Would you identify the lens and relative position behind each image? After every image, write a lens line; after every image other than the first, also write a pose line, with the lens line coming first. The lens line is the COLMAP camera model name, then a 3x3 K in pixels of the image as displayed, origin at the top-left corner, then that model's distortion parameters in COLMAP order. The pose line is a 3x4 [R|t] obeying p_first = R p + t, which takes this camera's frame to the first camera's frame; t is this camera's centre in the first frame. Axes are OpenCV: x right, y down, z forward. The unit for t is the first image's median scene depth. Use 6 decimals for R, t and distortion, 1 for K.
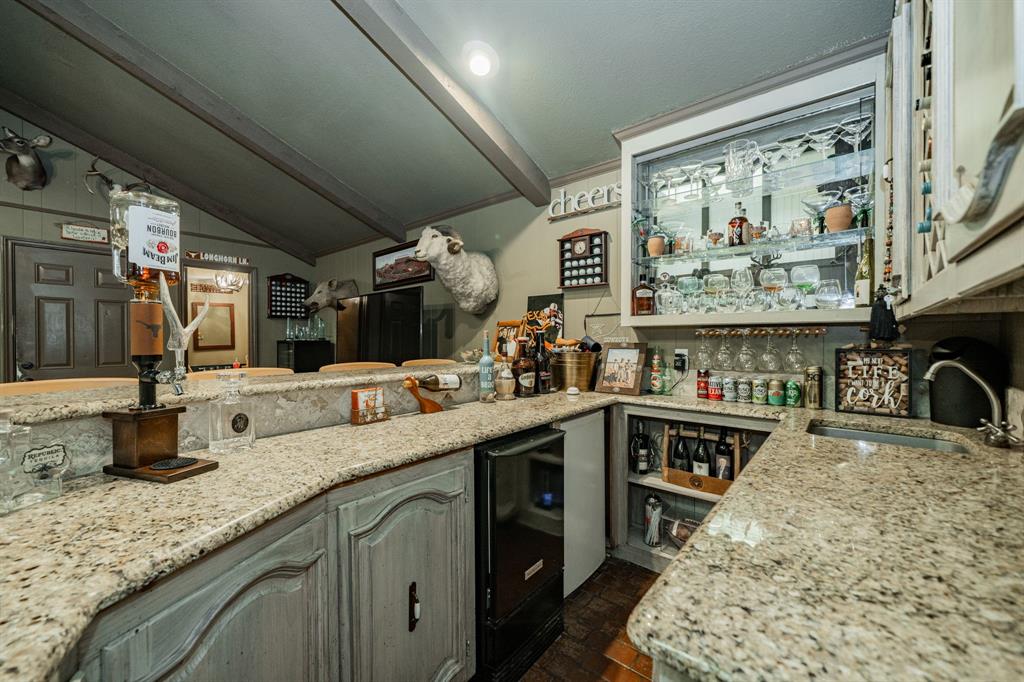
lens RADIAL K [[393.6, 0, 513.3], [0, 393.6, 336.9], [0, 0, 1]] dist [-0.003013, 0.000039]
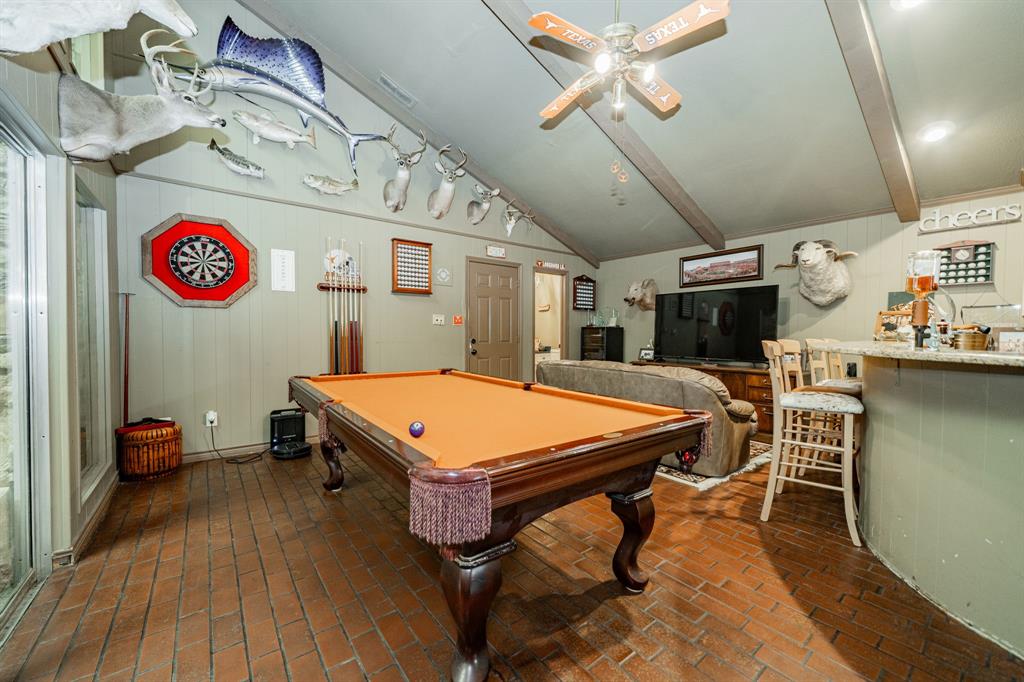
lens RADIAL K [[393.6, 0, 509.5], [0, 393.6, 344.8], [0, 0, 1]] dist [-0.003013, 0.000039]
pose [[0.975038, 0.019284, -0.221200, -0.880443], [-0.010924, 0.999181, 0.038953, 0.033025], [0.221770, -0.035564, 0.974450, -0.539762]]
